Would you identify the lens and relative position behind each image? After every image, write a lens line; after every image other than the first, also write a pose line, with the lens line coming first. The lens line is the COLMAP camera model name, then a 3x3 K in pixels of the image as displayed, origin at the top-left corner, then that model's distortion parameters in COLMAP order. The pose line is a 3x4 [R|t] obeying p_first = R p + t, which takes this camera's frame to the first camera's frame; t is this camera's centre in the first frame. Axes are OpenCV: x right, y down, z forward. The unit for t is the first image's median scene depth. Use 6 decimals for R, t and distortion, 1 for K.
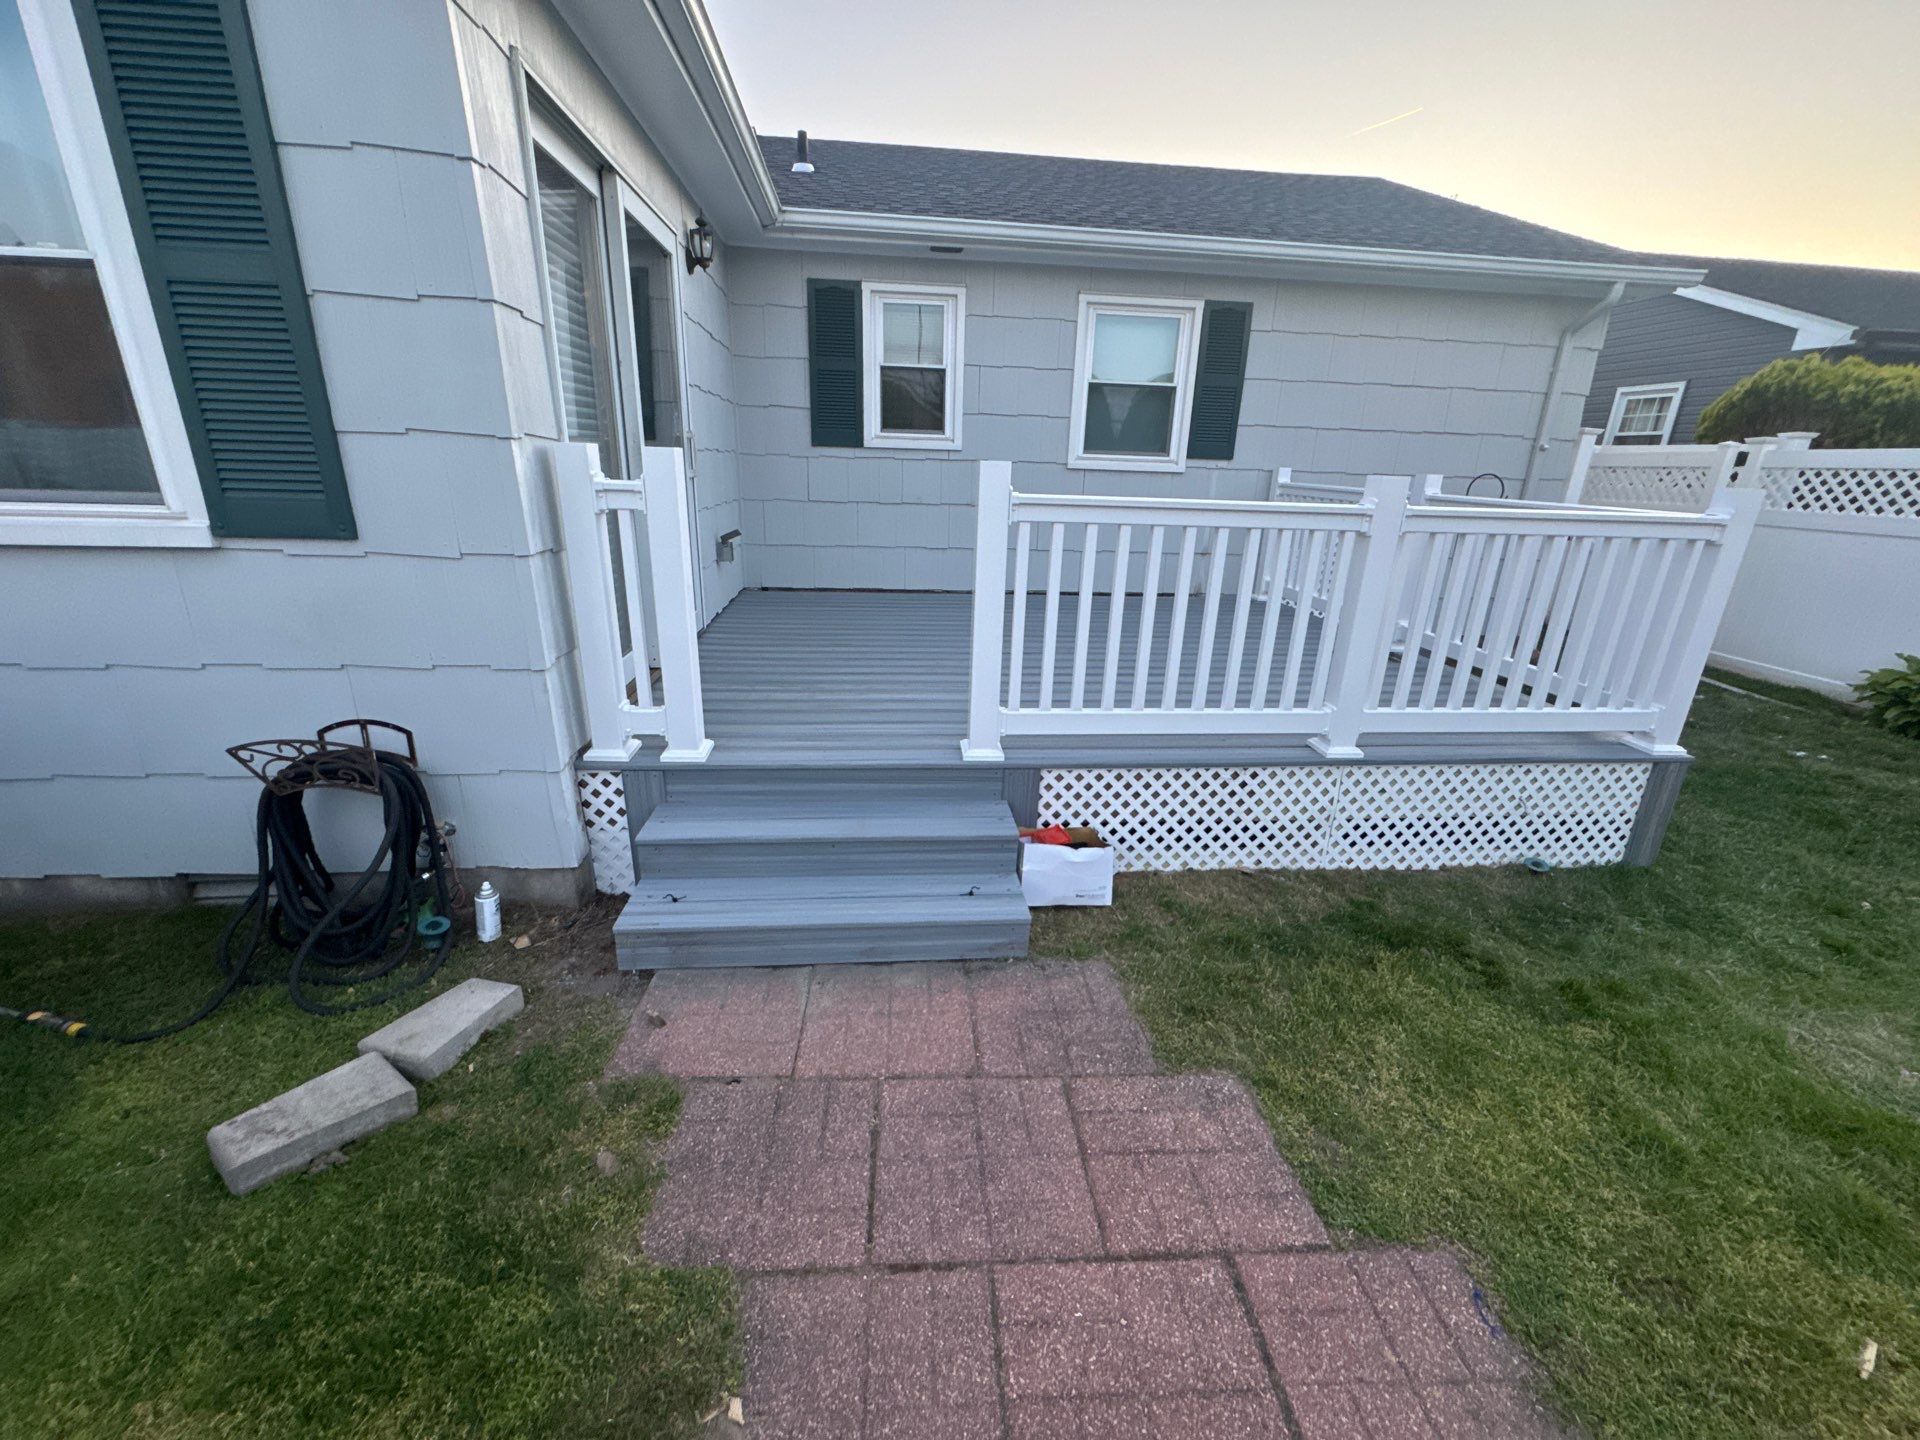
lens RADIAL K [[765.0, 0, 960.0], [0, 765.0, 720.0], [0, 0, 1]] dist [-0.003403, 0.000697]
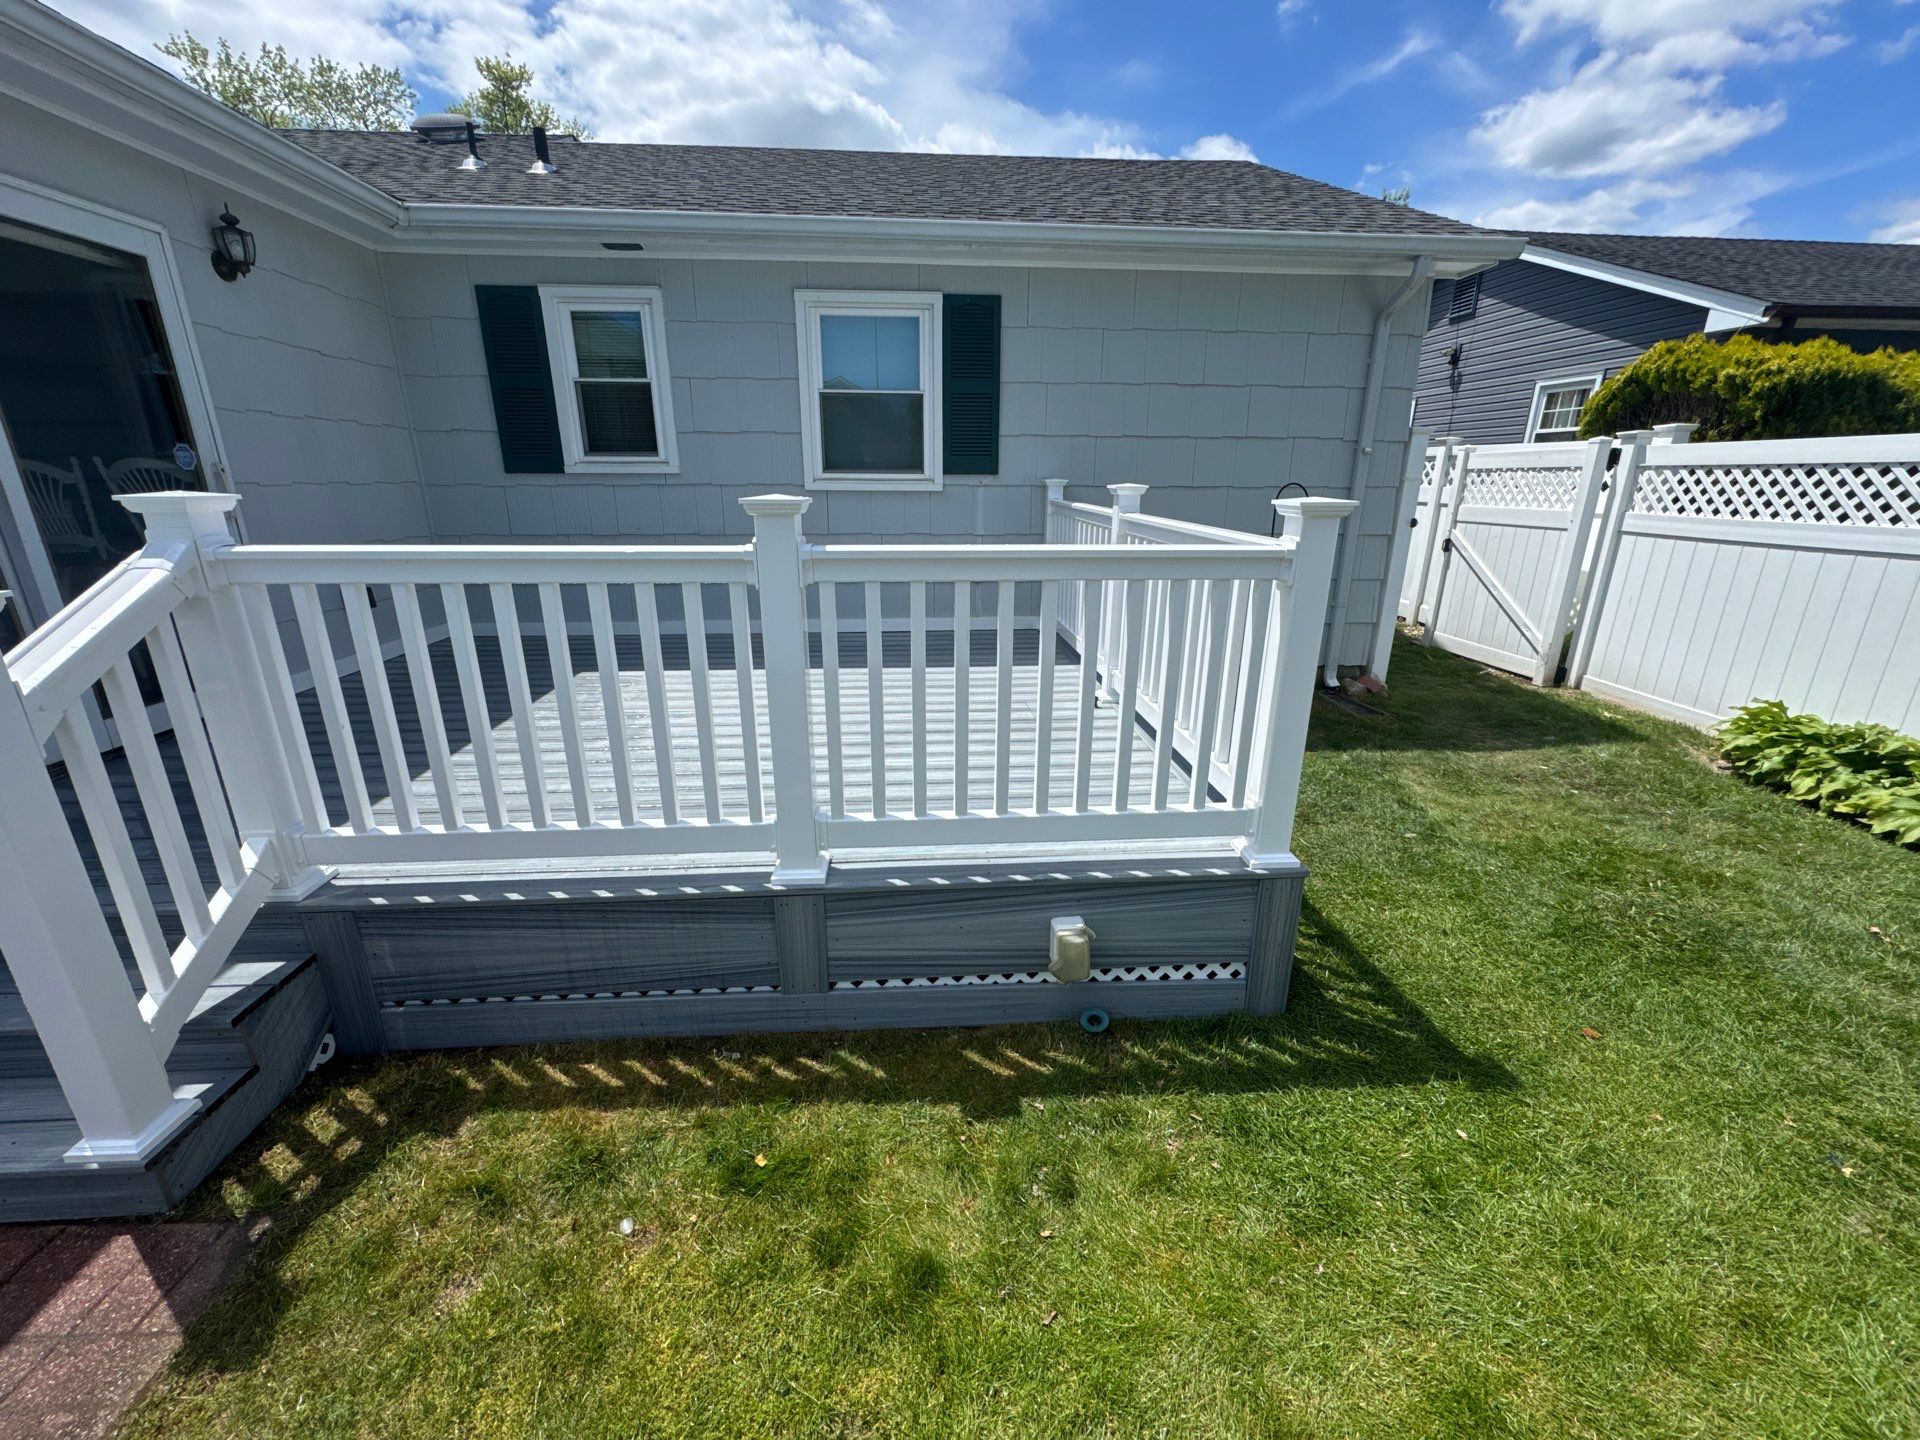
lens RADIAL K [[761.3, 0, 958.4], [0, 761.3, 718.9], [0, 0, 1]] dist [-0.002682, -0.000159]
pose [[0.999314, -0.017731, -0.032501, 0.708490], [0.017121, 0.999674, -0.018950, -0.096383], [0.032826, 0.018381, 0.999292, 0.280476]]
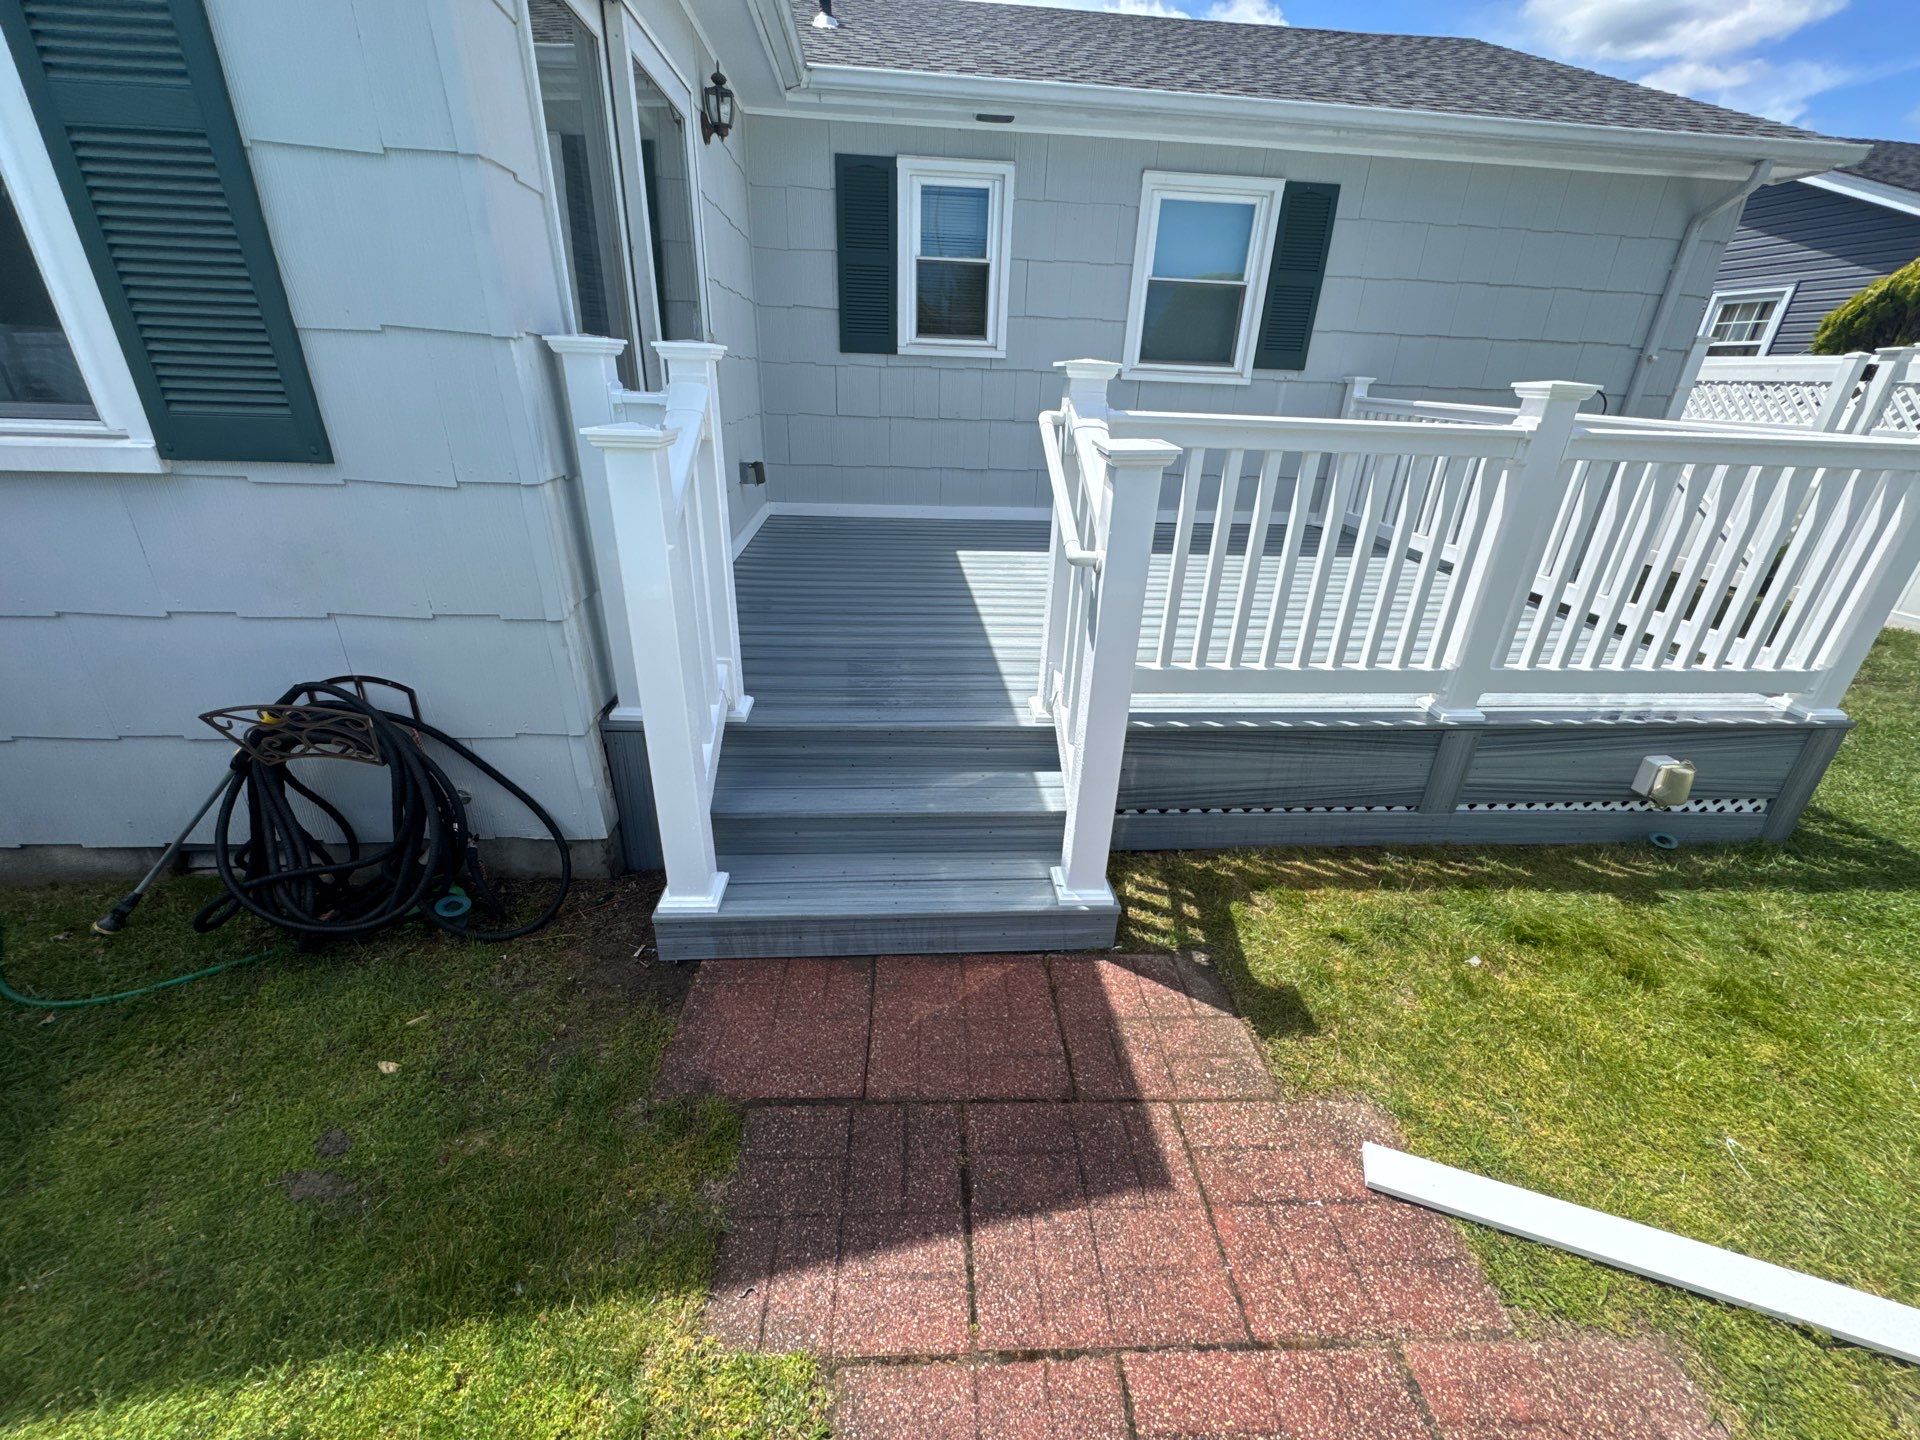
lens RADIAL K [[762.8, 0, 959.4], [0, 762.8, 719.9], [0, 0, 1]] dist [-0.003580, 0.000494]
pose [[0.999837, 0.010535, -0.014658, -0.068771], [-0.008993, 0.994785, 0.101597, -0.037577], [0.015652, -0.101449, 0.994718, 0.118723]]
